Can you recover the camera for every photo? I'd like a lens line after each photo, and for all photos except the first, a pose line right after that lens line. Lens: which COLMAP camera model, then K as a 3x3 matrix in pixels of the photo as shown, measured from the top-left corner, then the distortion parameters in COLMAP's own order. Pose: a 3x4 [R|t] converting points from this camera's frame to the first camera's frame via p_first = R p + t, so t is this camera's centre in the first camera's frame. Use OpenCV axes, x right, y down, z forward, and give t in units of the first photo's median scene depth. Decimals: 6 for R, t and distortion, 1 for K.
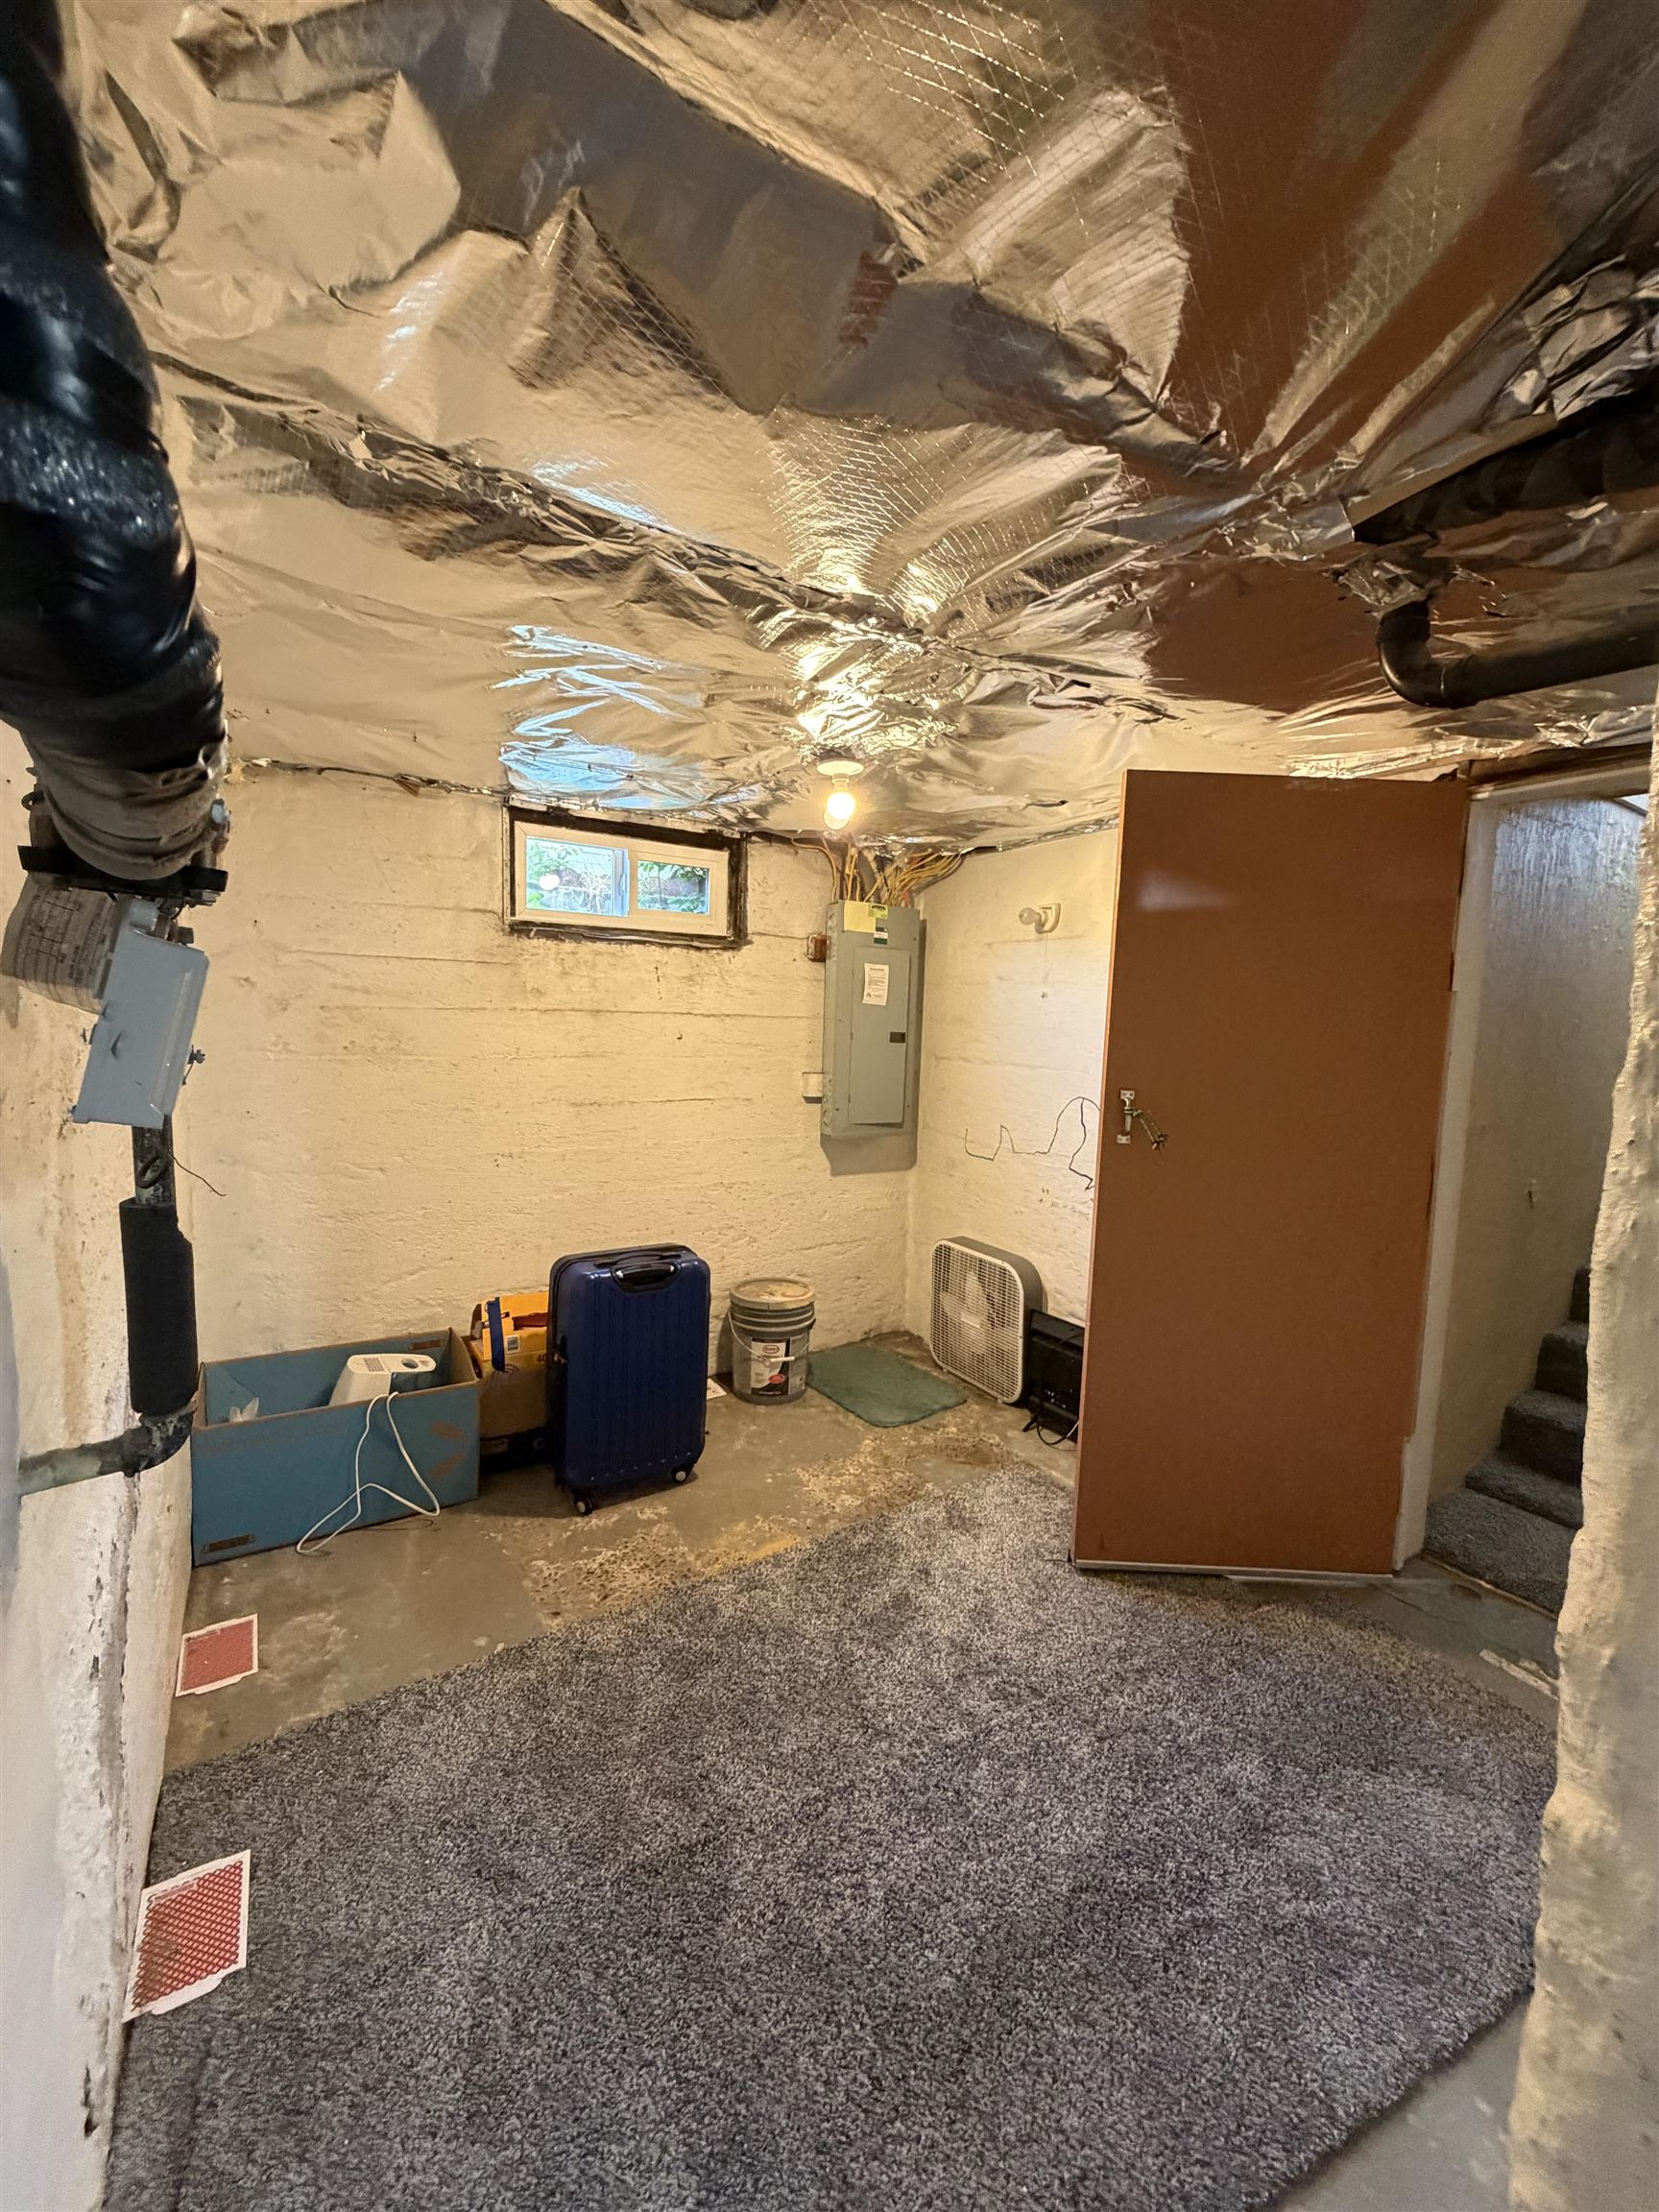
lens RADIAL K [[886.4, 0, 831.4], [0, 886.4, 1103.4], [0, 0, 1]] dist [-0.000932, -0.000083]
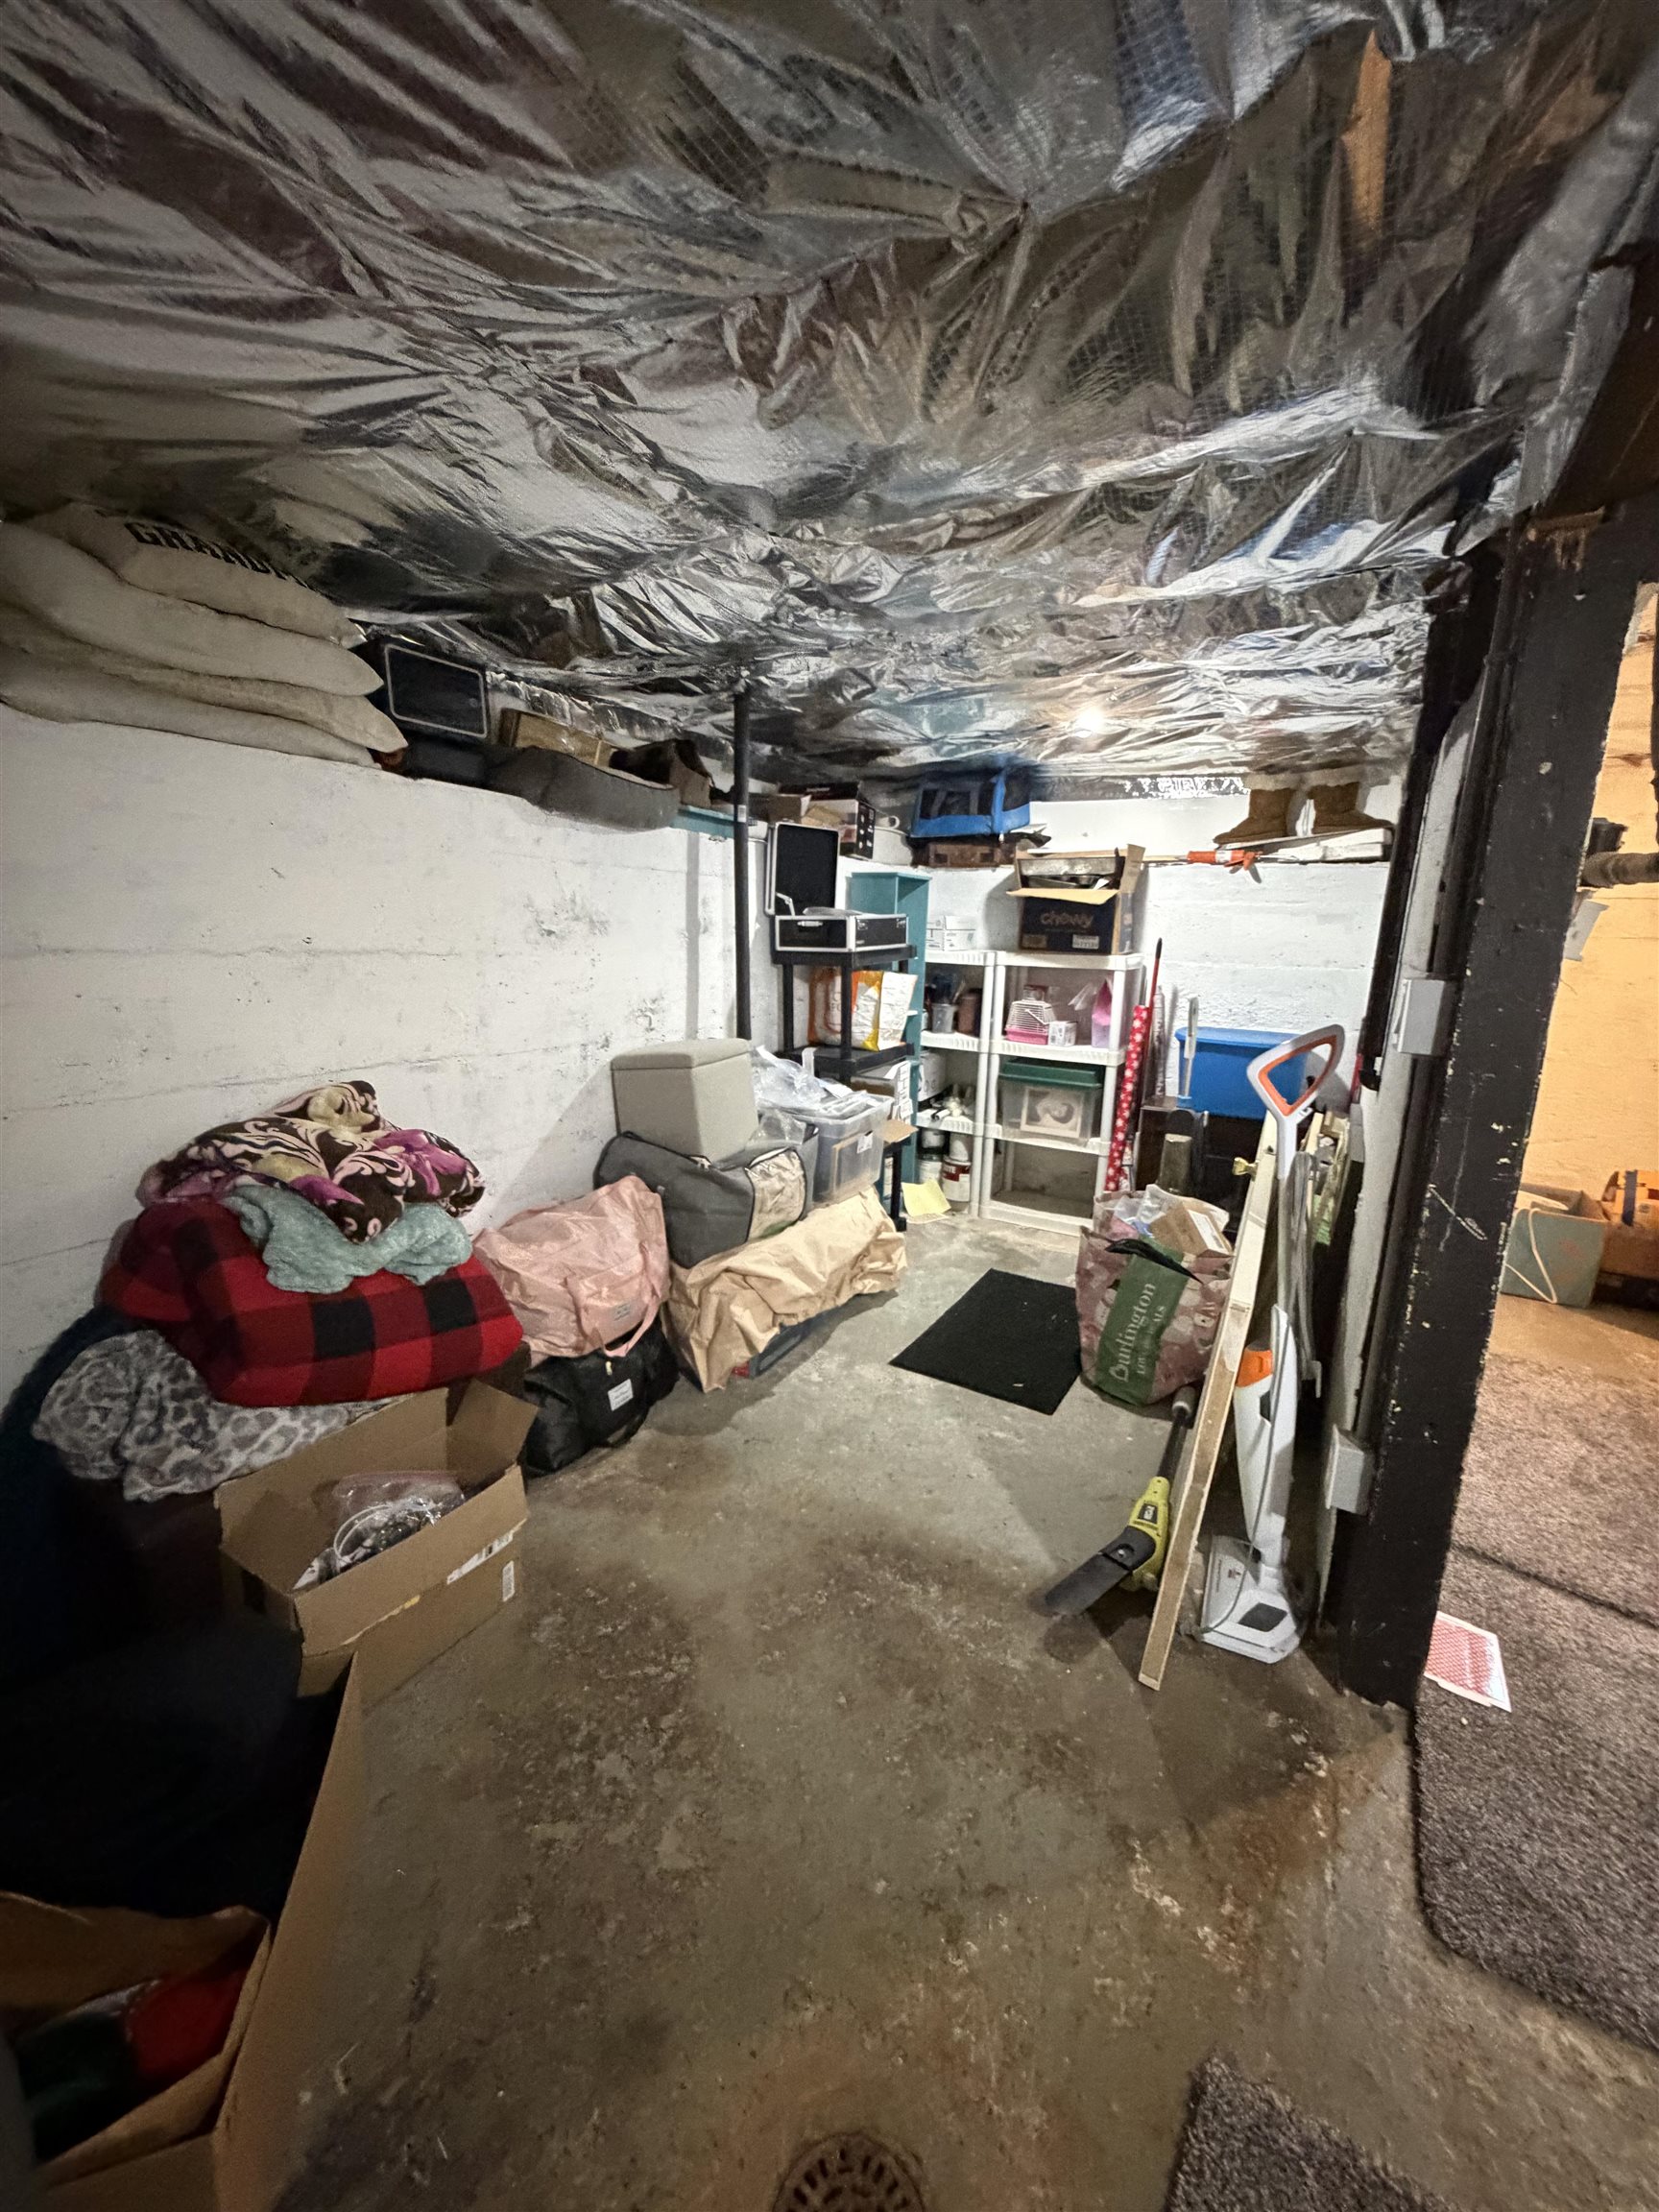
lens RADIAL K [[886.4, 0, 832.3], [0, 886.4, 1109.6], [0, 0, 1]] dist [-0.000932, -0.000083]
pose [[0.455975, 0.159525, -0.875579, 0.190571], [-0.085959, 0.987099, 0.135078, 0.063391], [0.885832, 0.013671, 0.463805, -0.598510]]
